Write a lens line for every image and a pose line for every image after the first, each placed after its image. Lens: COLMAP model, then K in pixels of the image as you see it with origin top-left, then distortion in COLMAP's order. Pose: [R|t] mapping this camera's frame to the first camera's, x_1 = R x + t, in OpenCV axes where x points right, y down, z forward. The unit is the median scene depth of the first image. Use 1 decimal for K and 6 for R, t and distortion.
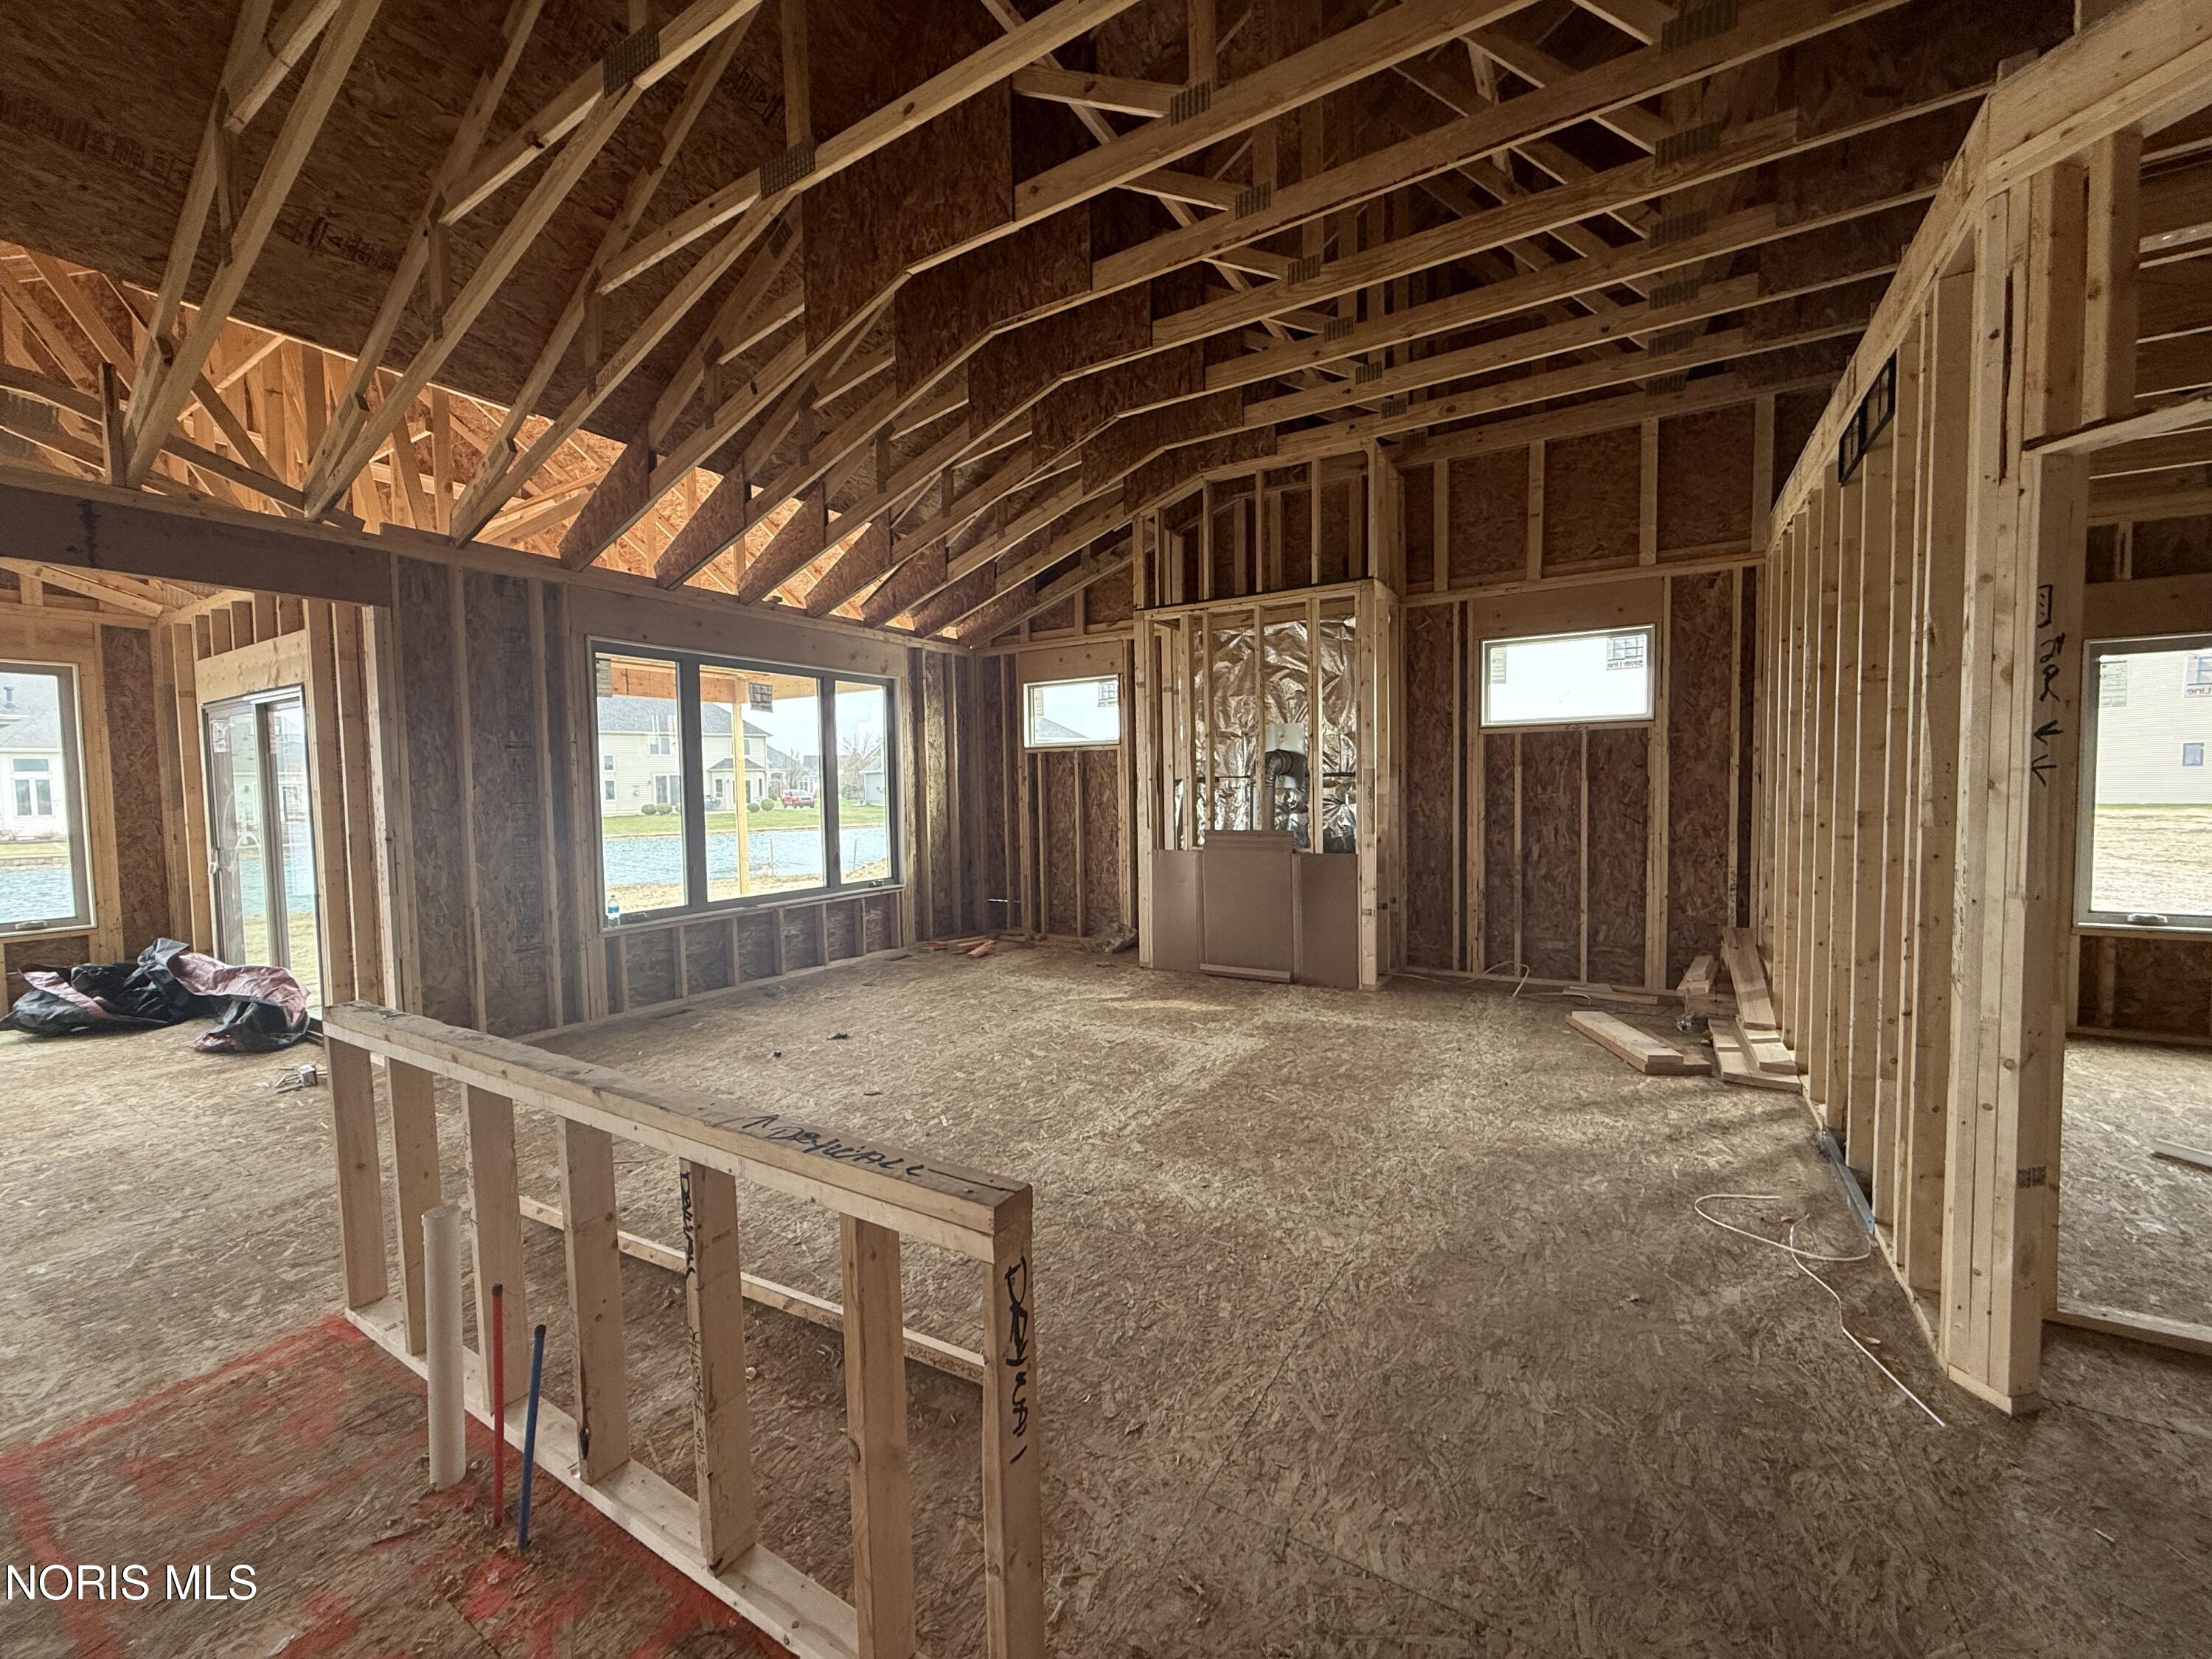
lens RADIAL K [[882.9, 0, 1081.3], [0, 882.9, 830.0], [0, 0, 1]] dist [0.001119, -0.000194]
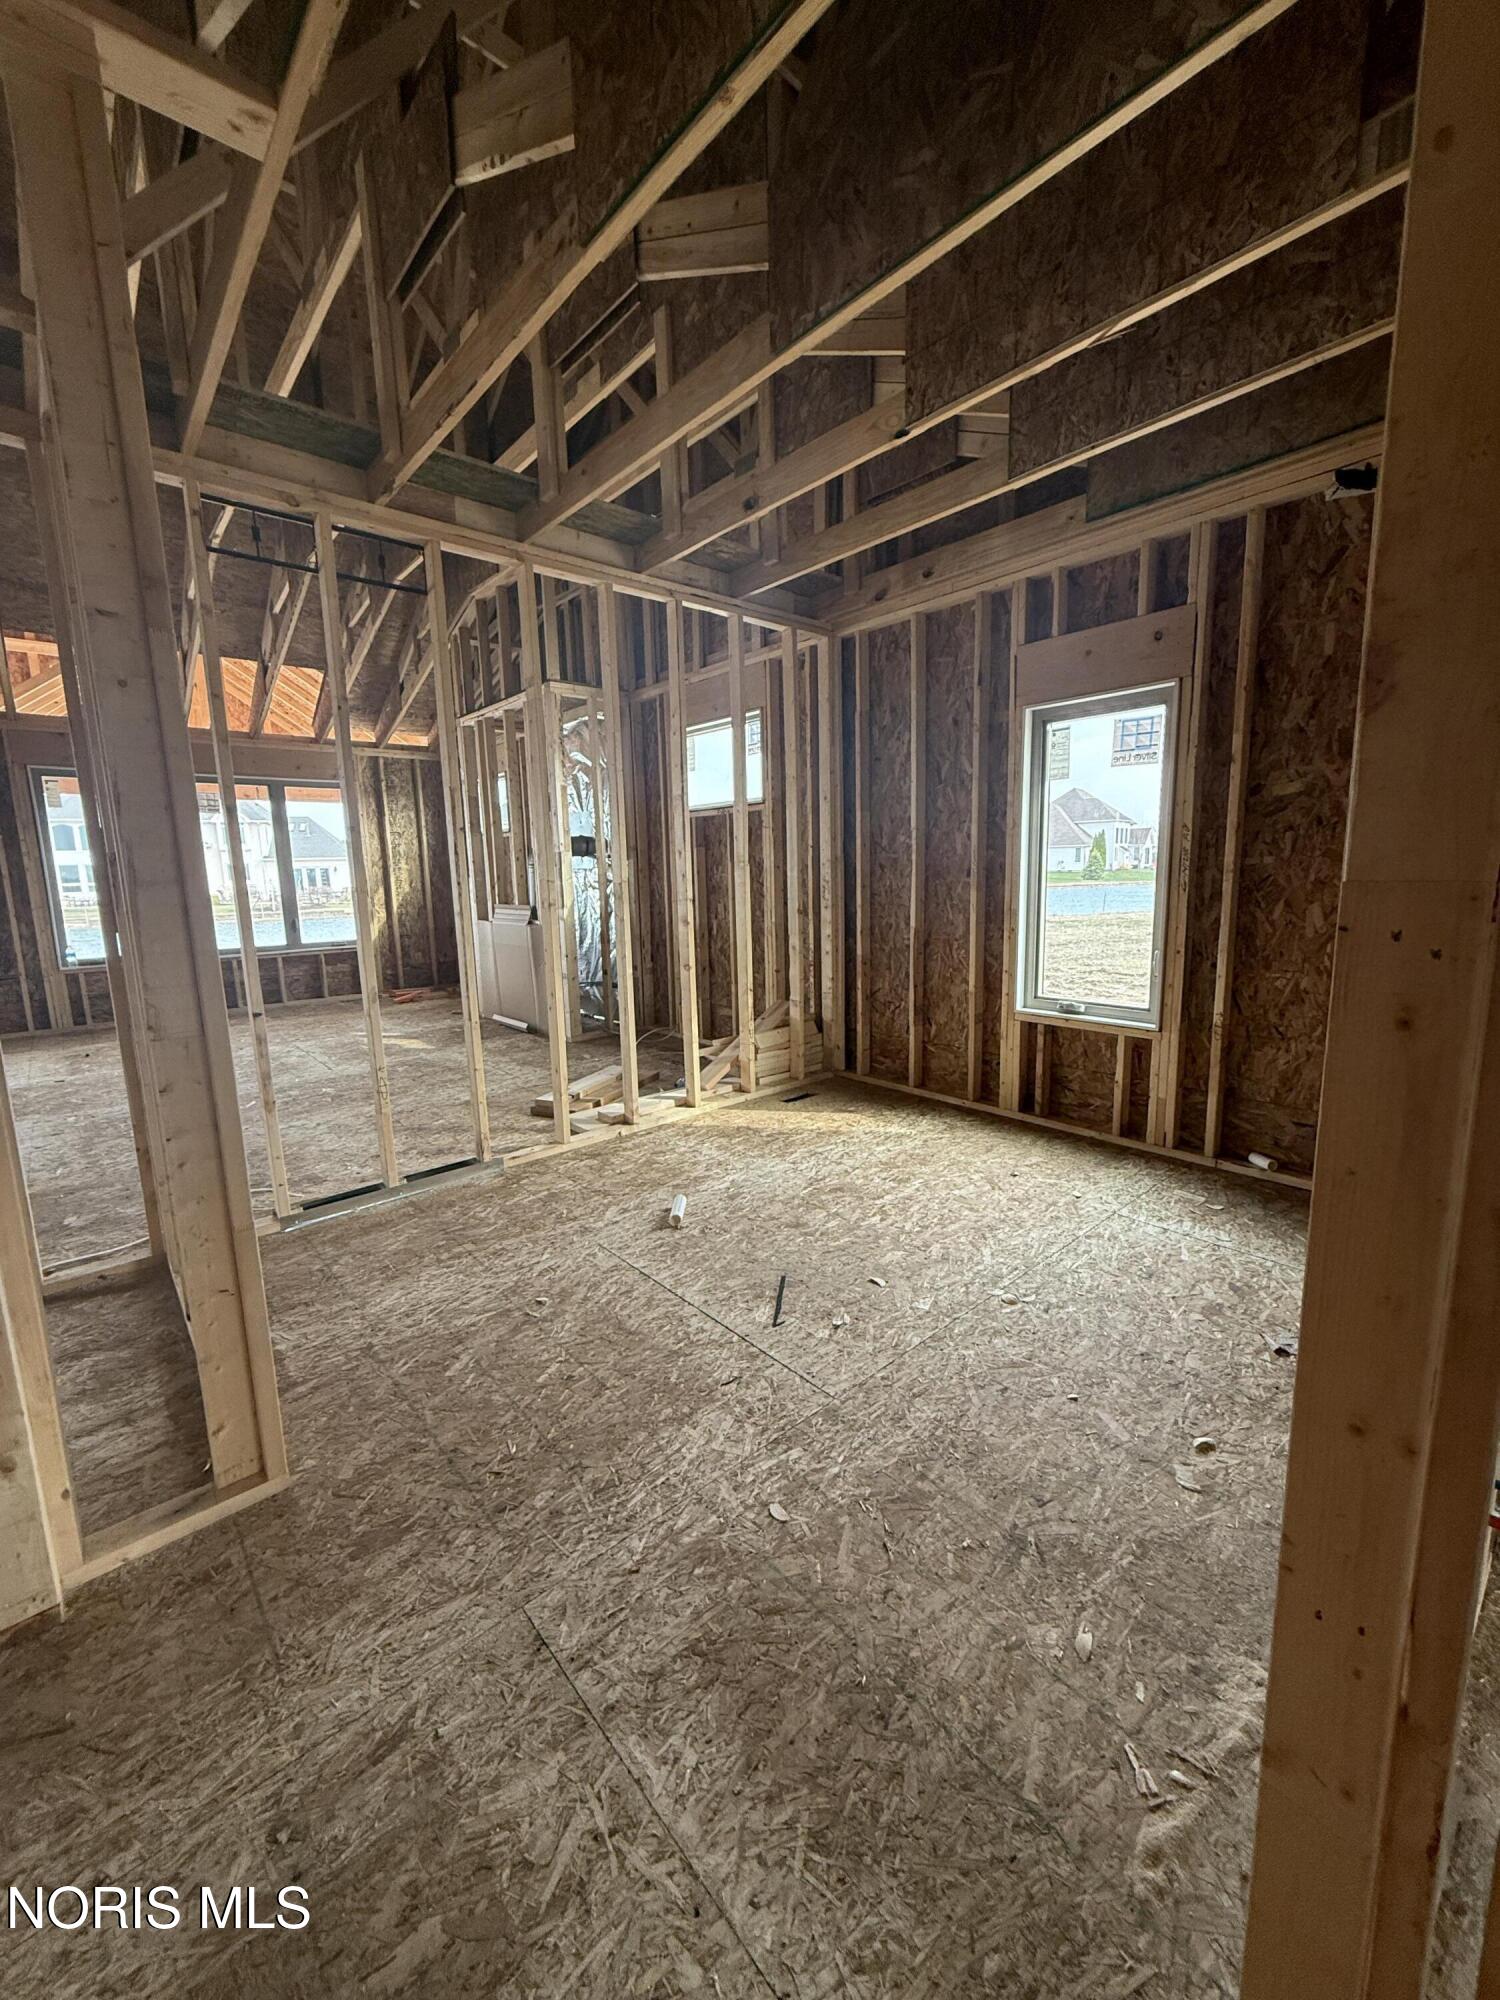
lens RADIAL K [[798.3, 0, 750.0], [0, 798.3, 998.4], [0, 0, 1]] dist [0.001119, -0.000194]
pose [[0.954490, 0.043417, -0.295065, 0.834300], [-0.008512, 0.992910, 0.118565, -0.005616], [0.298120, -0.110658, 0.948092, 0.059875]]
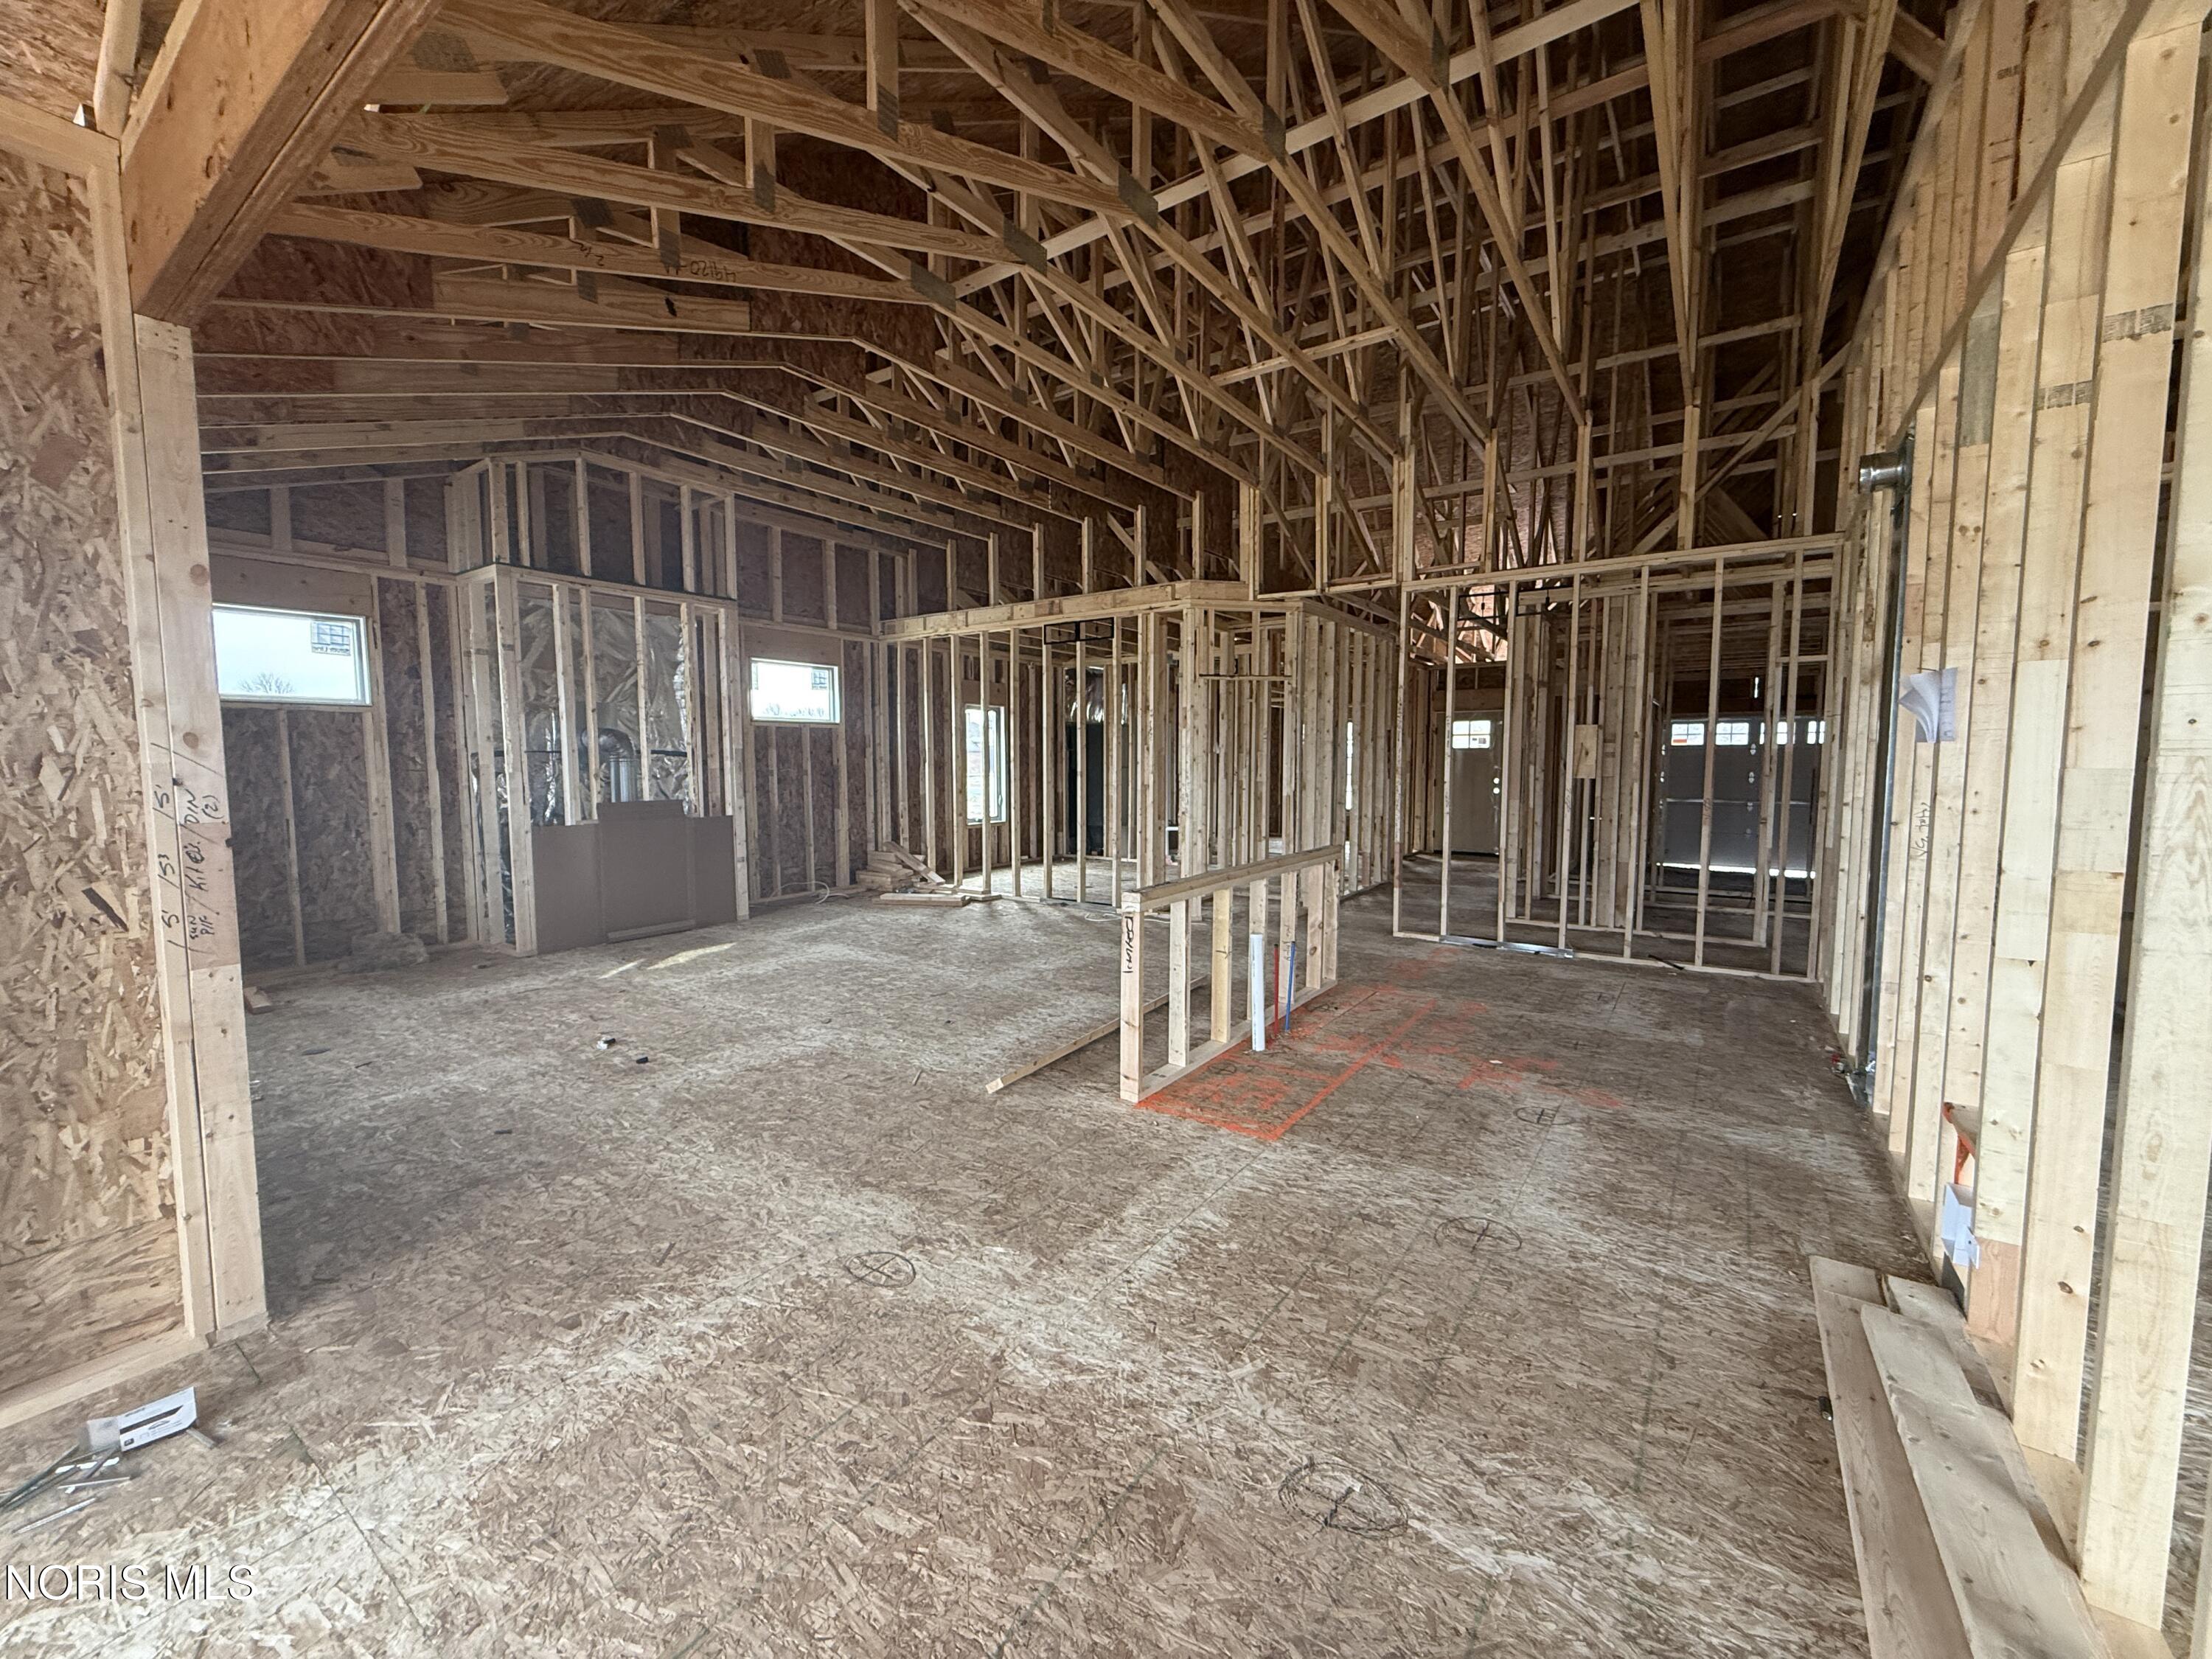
lens RADIAL K [[882.9, 0, 1095.3], [0, 882.9, 833.8], [0, 0, 1]] dist [0.001119, -0.000194]
pose [[0.050045, -0.062665, 0.996779, -0.912437], [0.062254, 0.996285, 0.059508, 0.011996], [-0.996805, 0.059075, 0.053761, 0.407267]]
